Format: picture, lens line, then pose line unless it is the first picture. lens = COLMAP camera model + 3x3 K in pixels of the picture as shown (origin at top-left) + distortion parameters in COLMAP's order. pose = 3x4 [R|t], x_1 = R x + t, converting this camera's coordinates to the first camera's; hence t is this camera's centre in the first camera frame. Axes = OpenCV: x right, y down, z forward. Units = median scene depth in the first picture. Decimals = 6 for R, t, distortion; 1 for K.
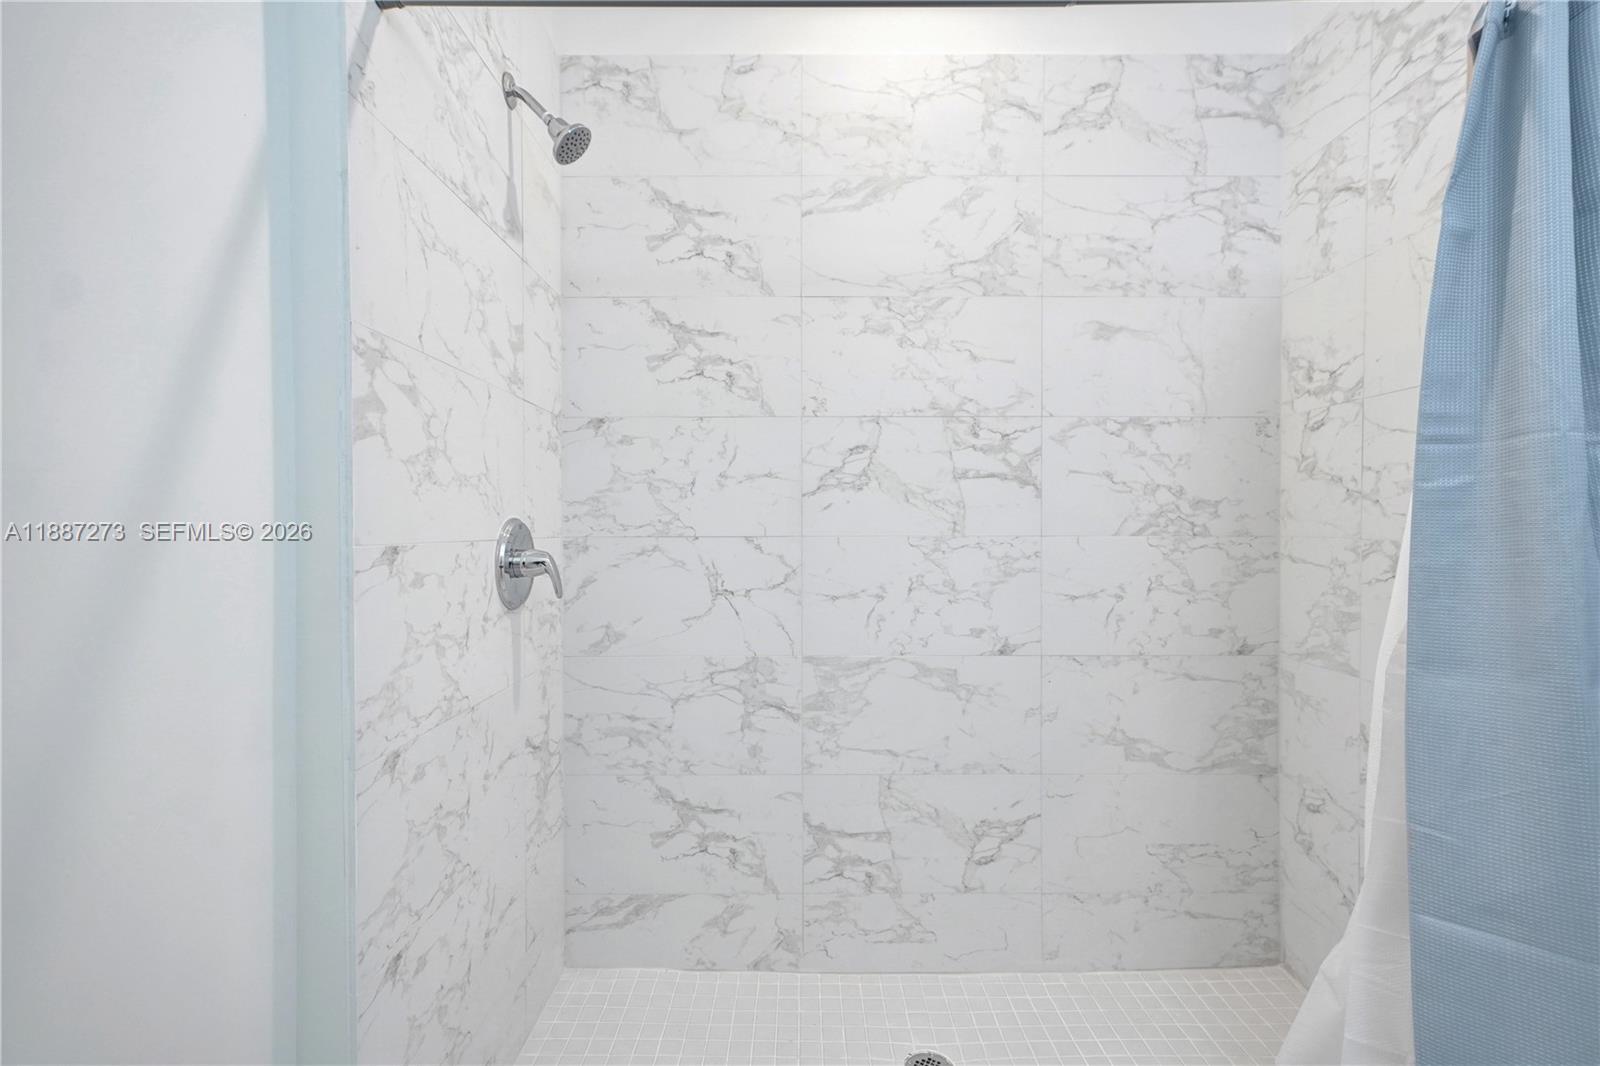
lens RADIAL K [[730.8, 0, 796.5], [0, 730.8, 535.6], [0, 0, 1]] dist [0.002233, 0.007449]
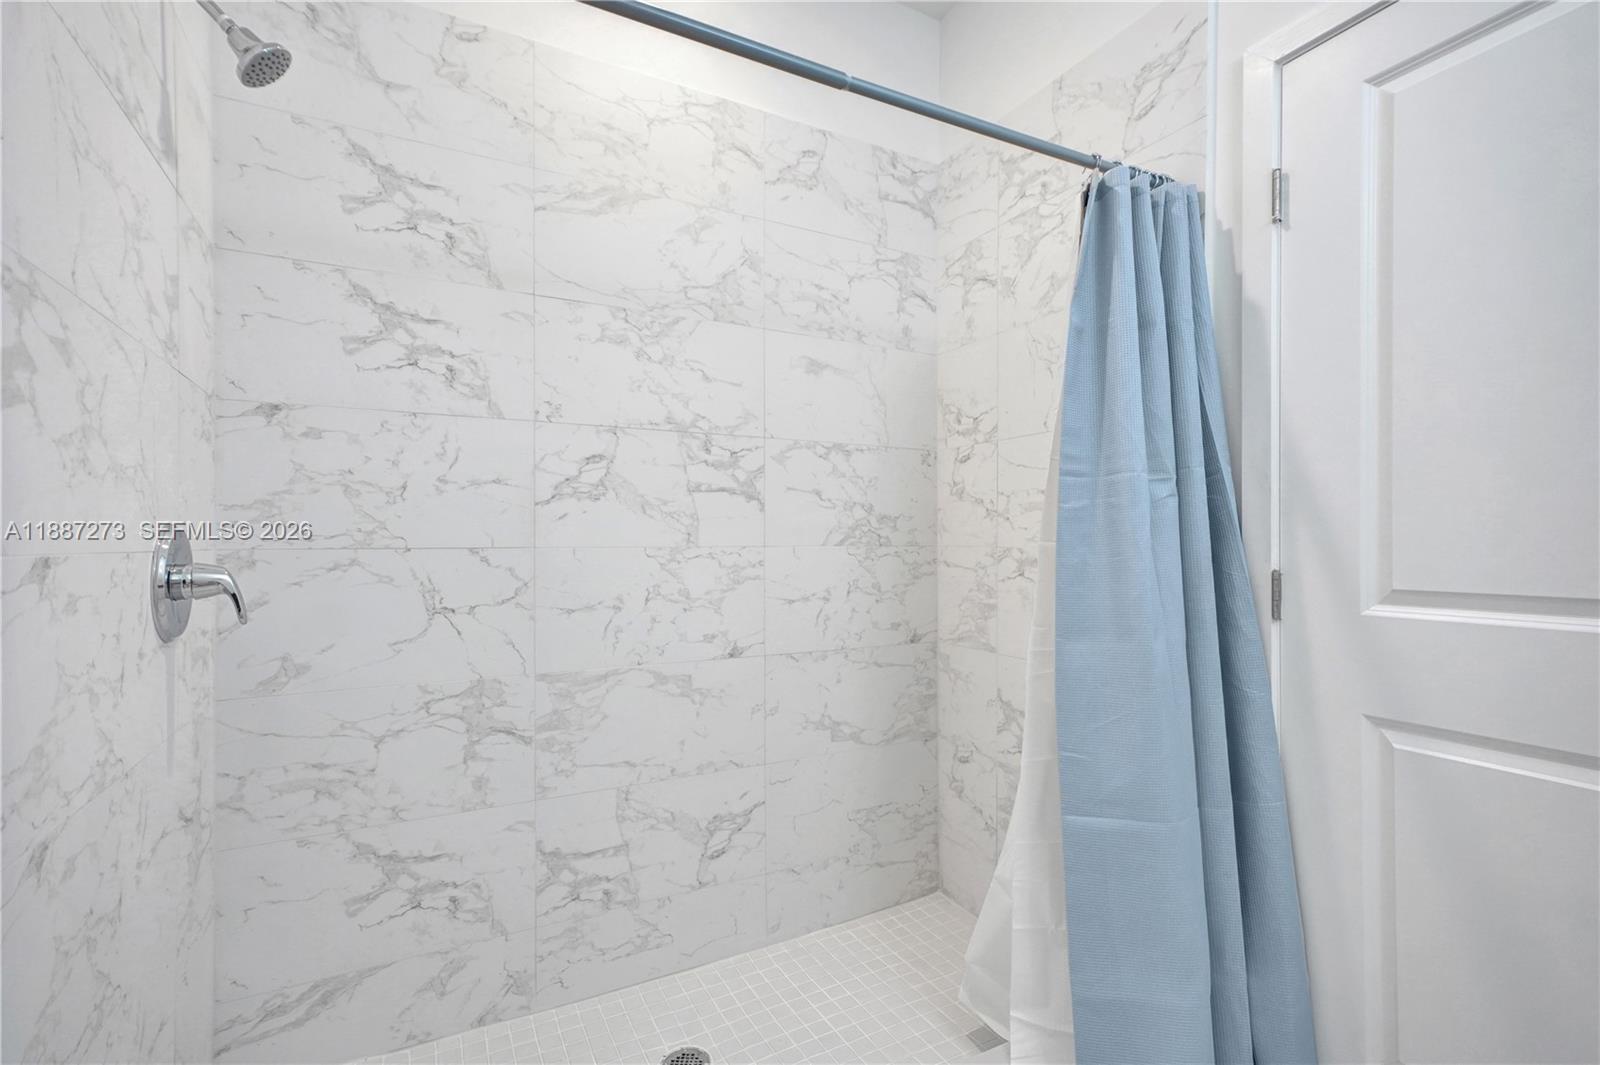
lens RADIAL K [[730.8, 0, 802.6], [0, 730.8, 542.2], [0, 0, 1]] dist [0.002233, 0.007449]
pose [[0.886518, -0.000537, 0.462693, -0.123549], [0.006284, 0.999921, -0.010879, 0.006736], [-0.462651, 0.012552, 0.886452, 0.001878]]
